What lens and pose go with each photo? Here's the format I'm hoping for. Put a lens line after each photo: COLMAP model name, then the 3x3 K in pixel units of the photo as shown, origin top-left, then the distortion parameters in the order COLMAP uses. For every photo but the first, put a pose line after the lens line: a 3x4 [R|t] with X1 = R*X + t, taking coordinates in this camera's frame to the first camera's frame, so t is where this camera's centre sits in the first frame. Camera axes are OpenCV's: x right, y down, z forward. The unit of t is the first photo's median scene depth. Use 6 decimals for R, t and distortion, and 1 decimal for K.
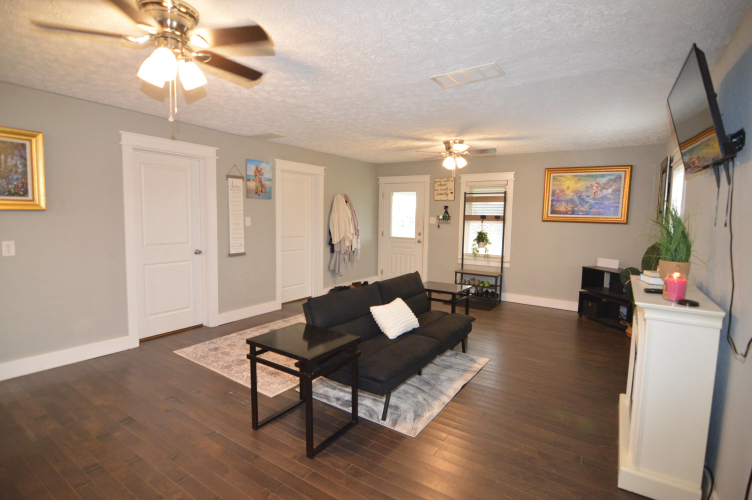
lens RADIAL K [[367.3, 0, 378.0], [0, 367.3, 247.6], [0, 0, 1]] dist [-0.009804, -0.007574]
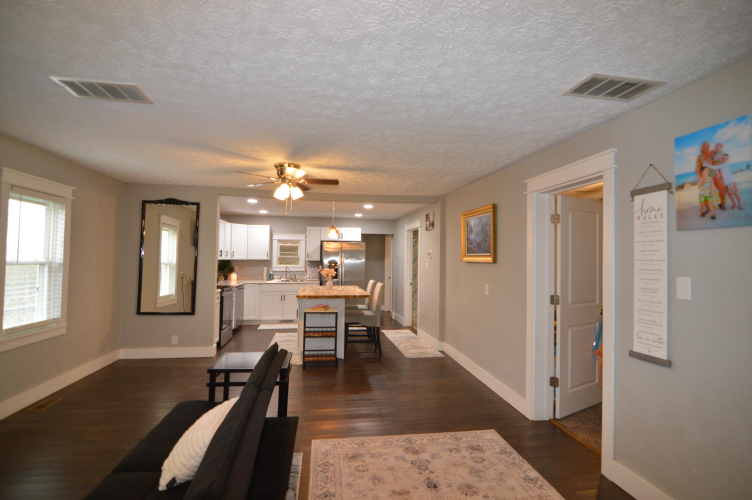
lens RADIAL K [[367.3, 0, 374.8], [0, 367.3, 245.1], [0, 0, 1]] dist [-0.009804, -0.007574]
pose [[-0.742129, -0.056482, -0.667872, 0.156110], [-0.089726, 0.995846, 0.015483, -0.087275], [0.664224, 0.071416, -0.744115, 0.990720]]
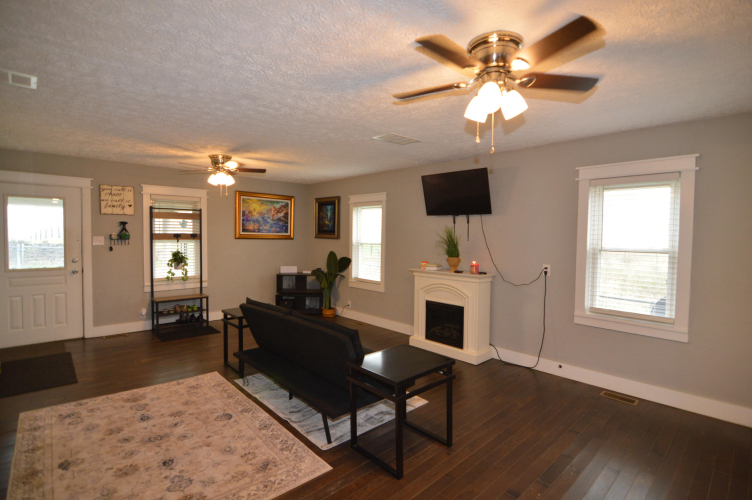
lens RADIAL K [[367.3, 0, 377.6], [0, 367.3, 242.4], [0, 0, 1]] dist [-0.009804, -0.007574]
pose [[0.234779, -0.034344, 0.971442, -0.557166], [0.079877, 0.996677, 0.015932, -0.049119], [-0.968761, 0.073855, 0.236742, 0.366399]]
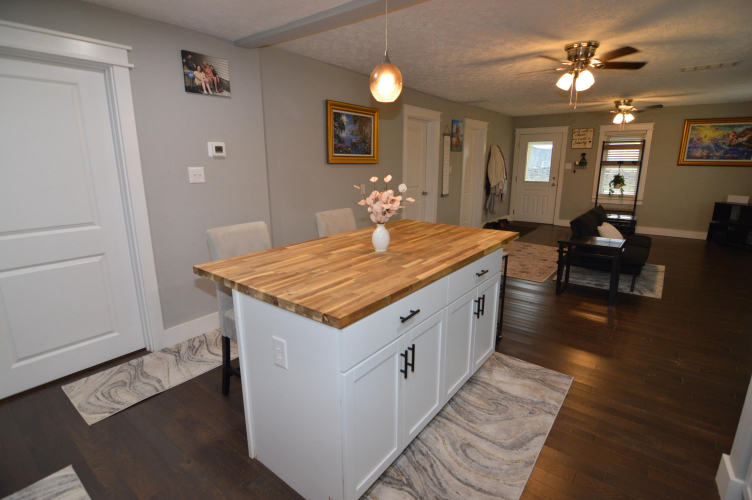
lens RADIAL K [[367.3, 0, 378.7], [0, 367.3, 250.0], [0, 0, 1]] dist [-0.009804, -0.007574]
pose [[0.996388, -0.002870, -0.084873, -0.462852], [0.014955, 0.989741, 0.142091, 0.020503], [0.083594, -0.142846, 0.986208, -0.316178]]
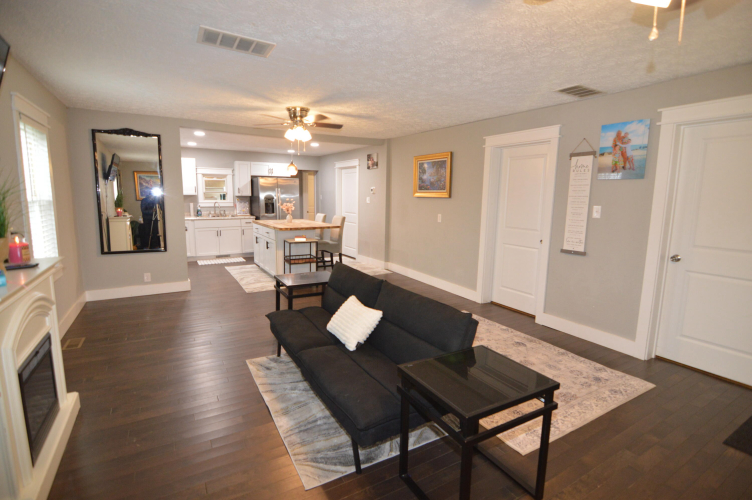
lens RADIAL K [[367.3, 0, 374.1], [0, 367.3, 247.4], [0, 0, 1]] dist [-0.009804, -0.007574]
pose [[-0.450024, 0.098702, -0.887545, 0.465728], [-0.103622, 0.981388, 0.161679, -0.068219], [0.886984, 0.164729, -0.431421, 0.864286]]
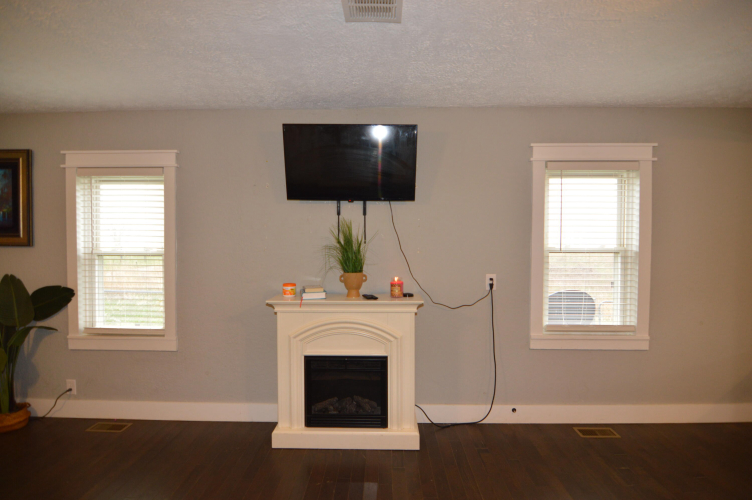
lens RADIAL K [[362.3, 0, 374.7], [0, 362.3, 247.8], [0, 0, 1]] dist [-0.016524, -0.000728]
pose [[-0.530529, -0.034640, 0.846959, -0.106917], [0.067537, 0.994261, 0.082969, -0.058817], [-0.844972, 0.101218, -0.525145, 0.633362]]
